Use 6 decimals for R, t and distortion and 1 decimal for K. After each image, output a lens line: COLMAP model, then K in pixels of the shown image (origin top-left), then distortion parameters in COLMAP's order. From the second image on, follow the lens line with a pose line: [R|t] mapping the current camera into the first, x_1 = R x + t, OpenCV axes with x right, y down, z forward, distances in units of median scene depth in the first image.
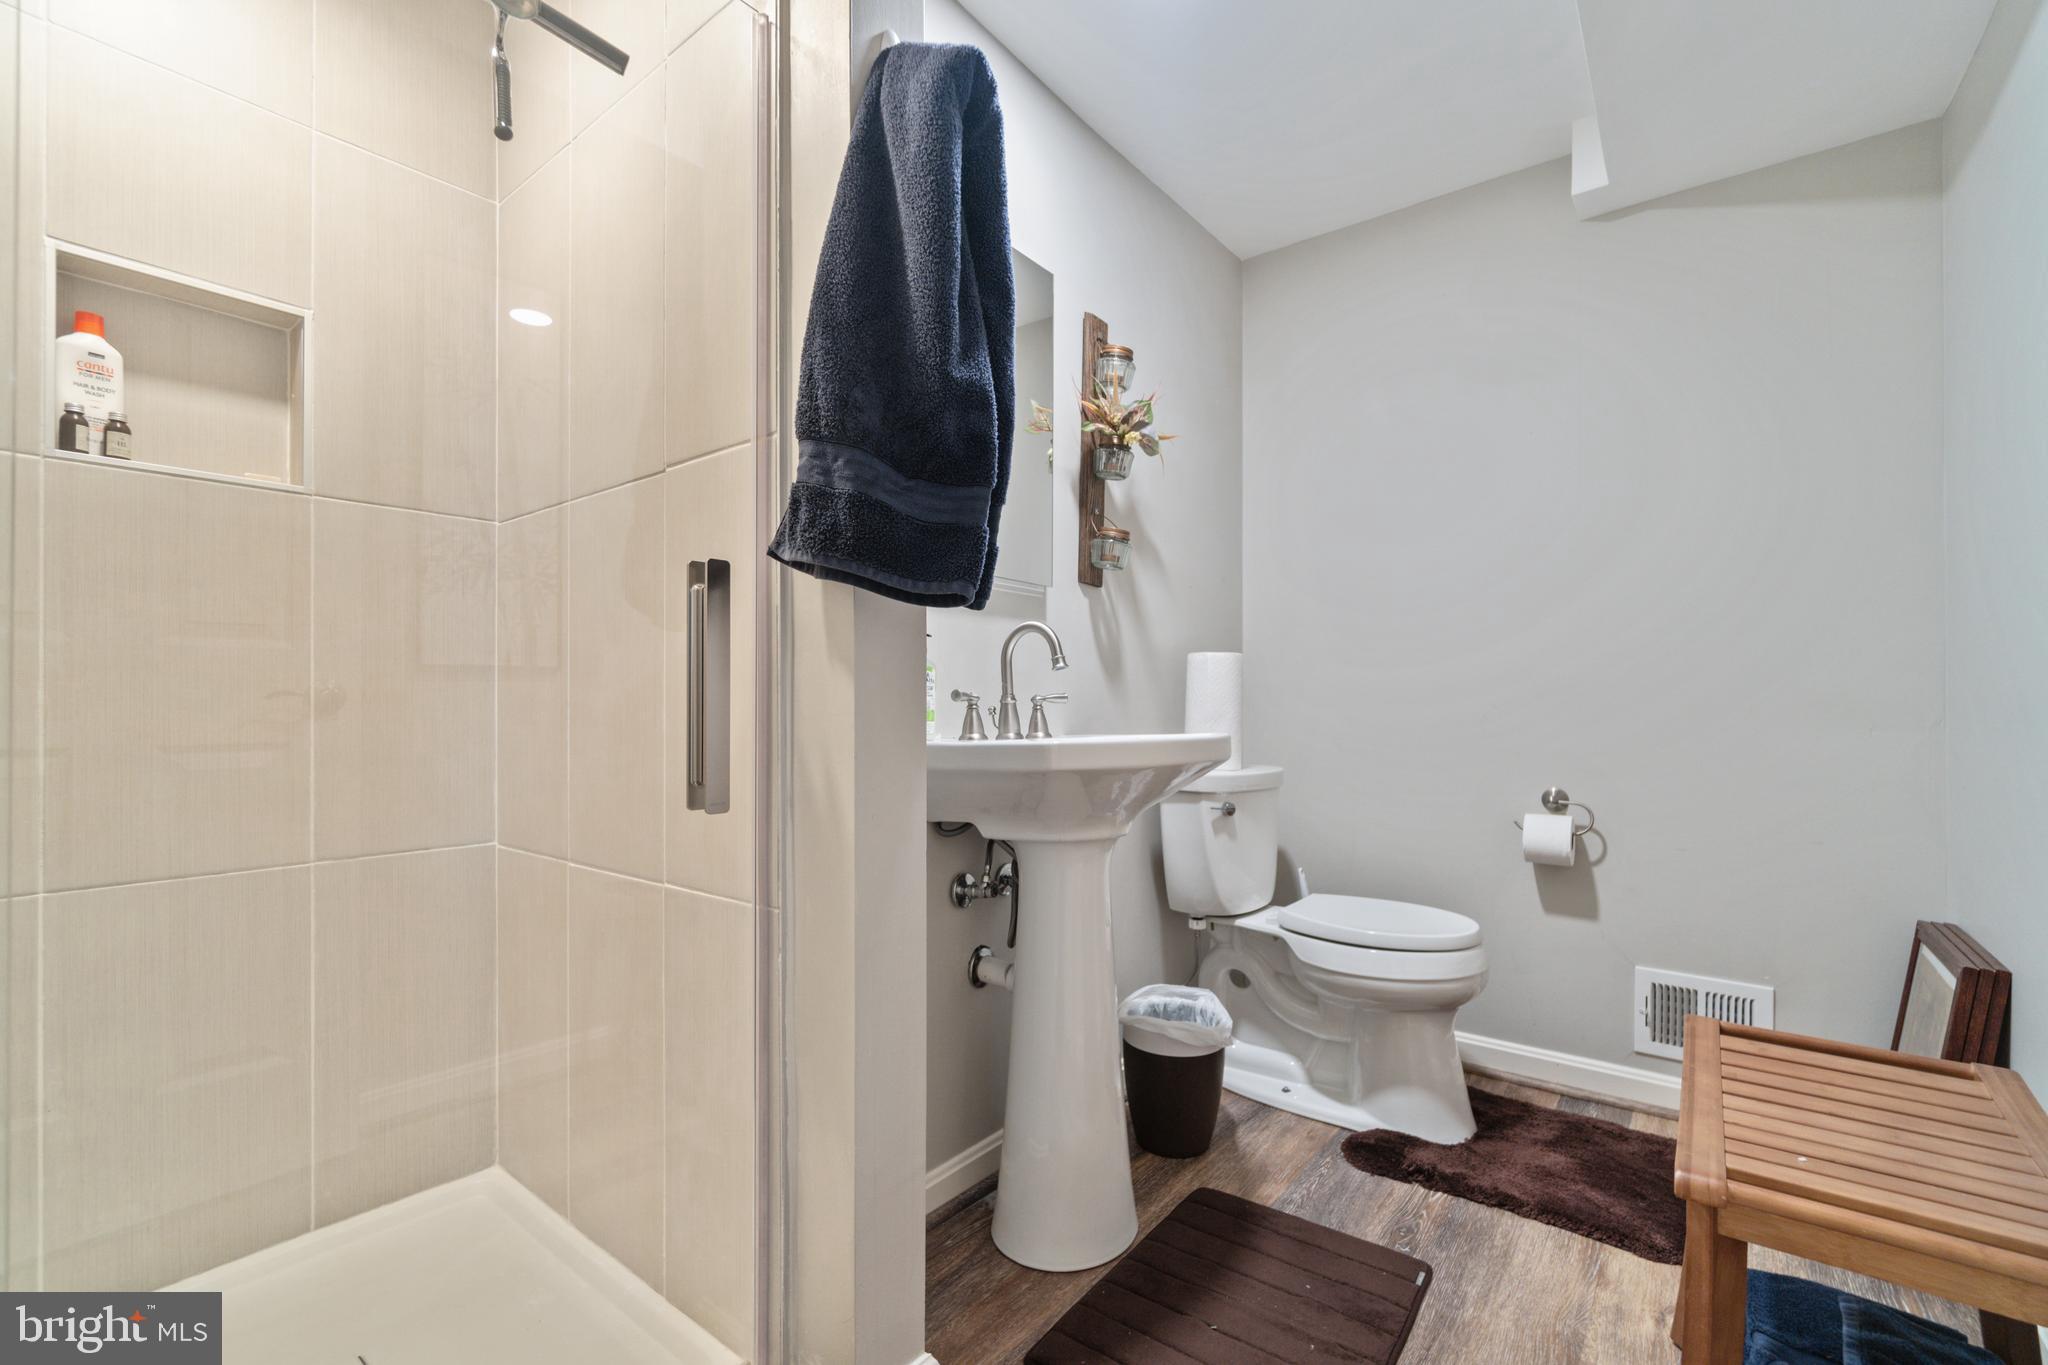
lens RADIAL K [[897.2, 0, 1031.4], [0, 897.2, 699.3], [0, 0, 1]] dist [-0.007591, 0.002841]
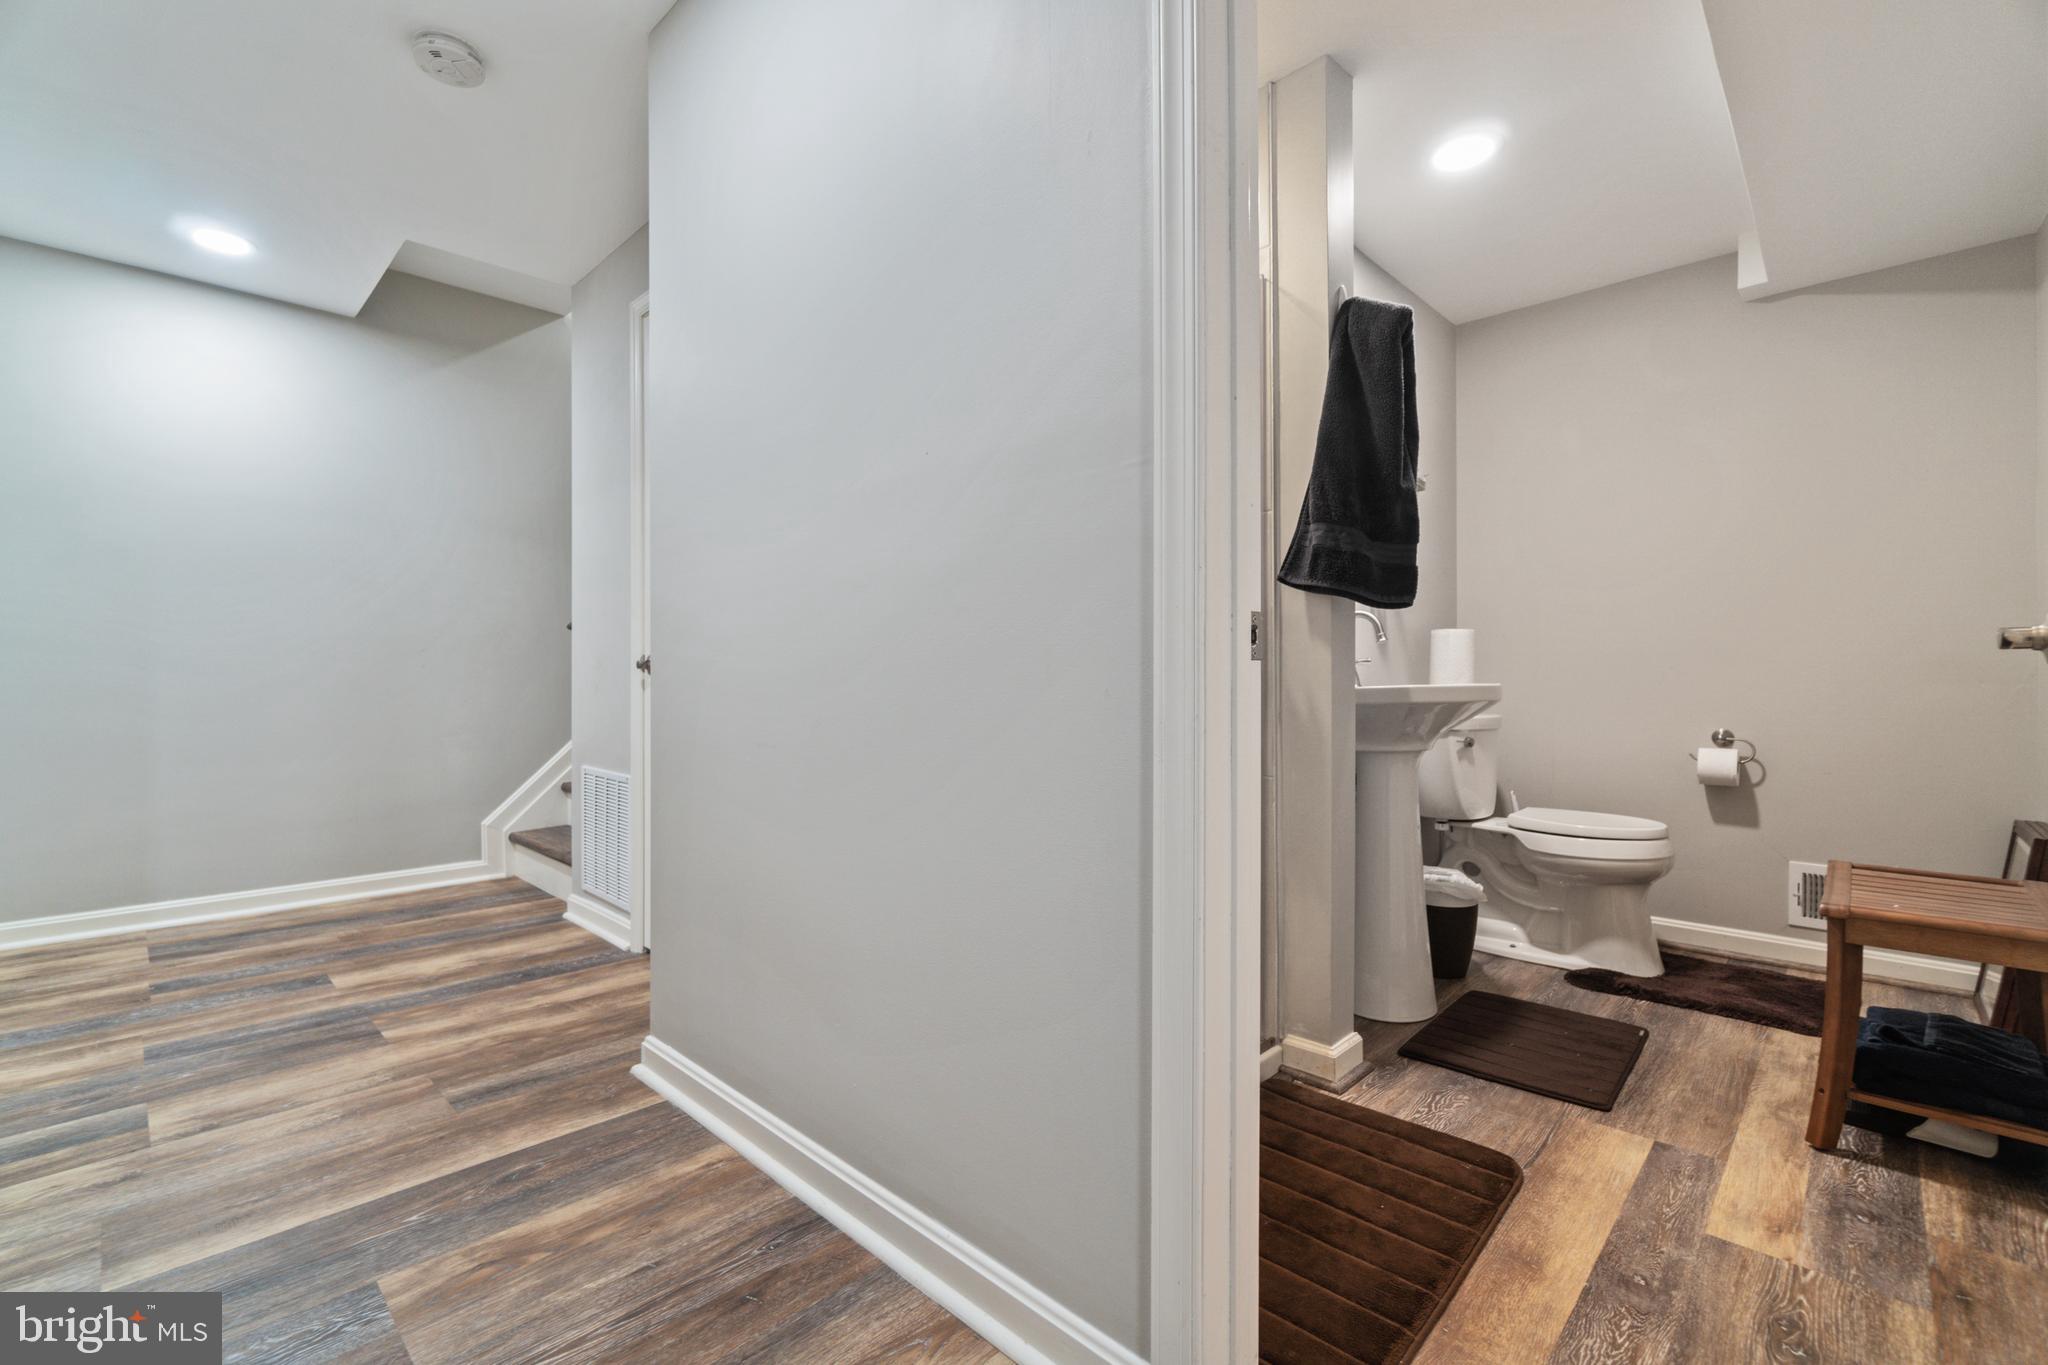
lens RADIAL K [[897.2, 0, 1012.4], [0, 897.2, 675.1], [0, 0, 1]] dist [-0.007591, 0.002841]
pose [[0.993445, -0.002721, -0.114282, -0.339068], [0.003010, 0.999993, 0.002358, 0.014561], [0.114275, -0.002687, 0.993446, -0.478255]]
